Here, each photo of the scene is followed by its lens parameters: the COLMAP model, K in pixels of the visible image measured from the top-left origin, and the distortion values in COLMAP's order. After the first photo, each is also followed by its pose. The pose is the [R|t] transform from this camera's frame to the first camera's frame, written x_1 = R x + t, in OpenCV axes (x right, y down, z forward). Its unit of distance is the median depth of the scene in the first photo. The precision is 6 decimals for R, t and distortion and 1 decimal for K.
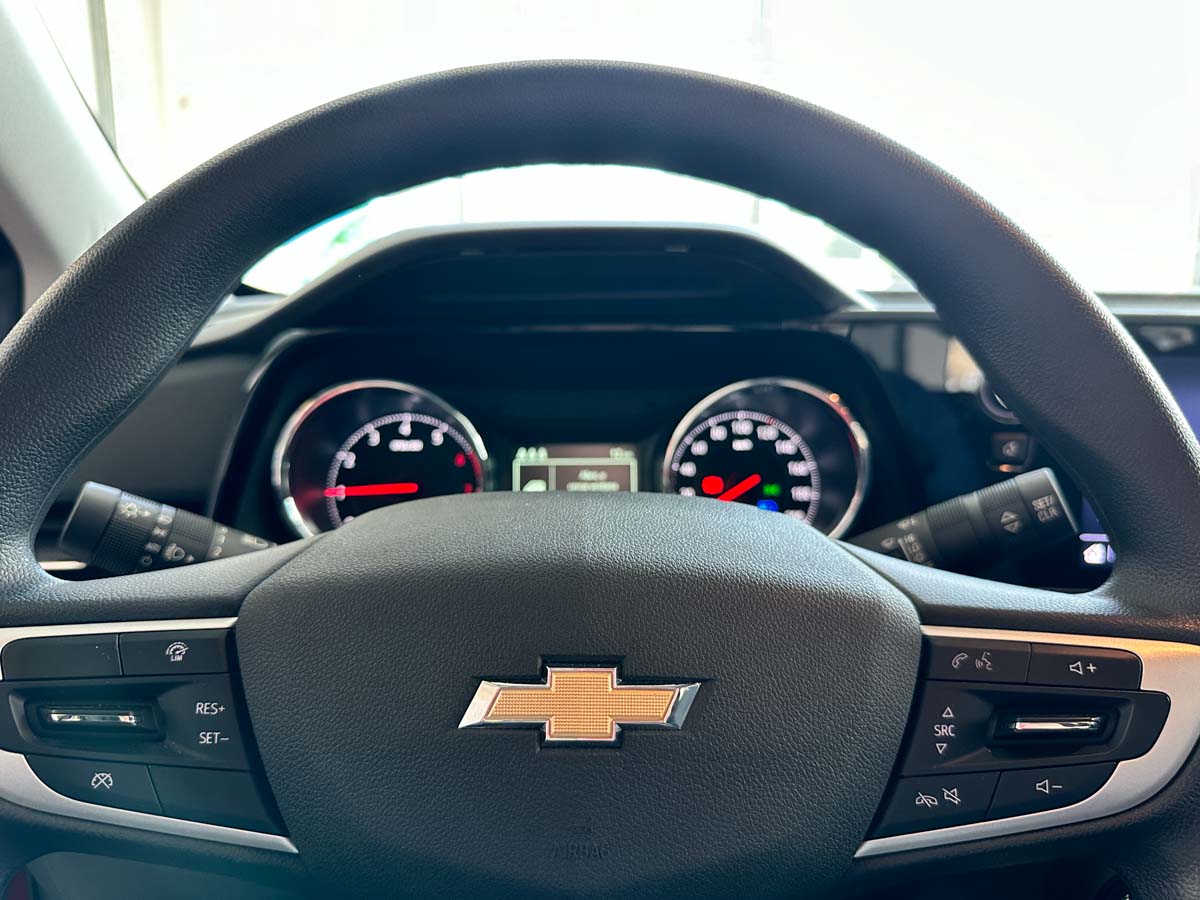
lens RADIAL K [[836.2, 0, 595.1], [0, 836.2, 452.1], [0, 0, 1]] dist [0.020069, -0.021801]
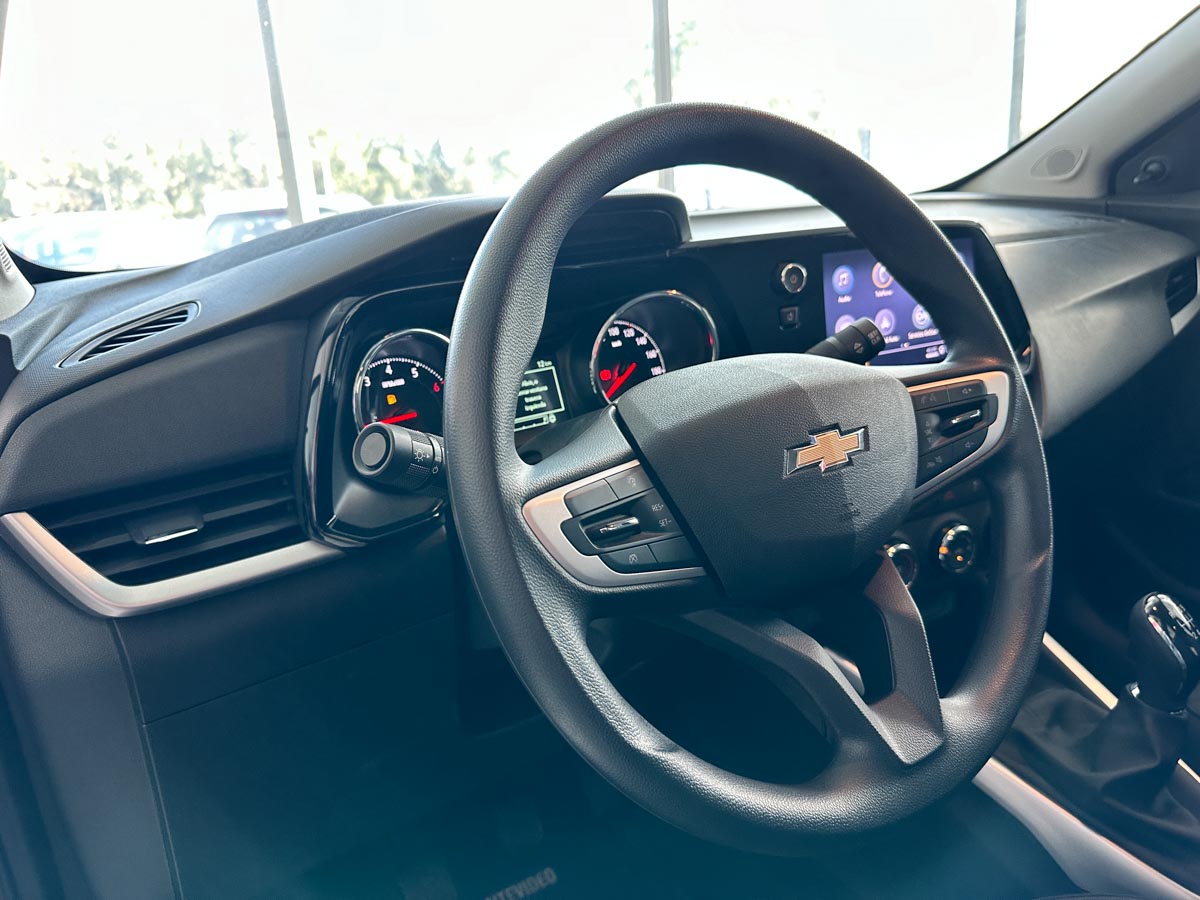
lens RADIAL K [[836.2, 0, 566.4], [0, 836.2, 452.8], [0, 0, 1]] dist [0.020069, -0.021801]
pose [[0.827213, -0.207349, 0.522231, -0.758257], [0.167290, 0.978157, 0.123384, -0.019441], [-0.536407, -0.014701, 0.843831, -0.160813]]
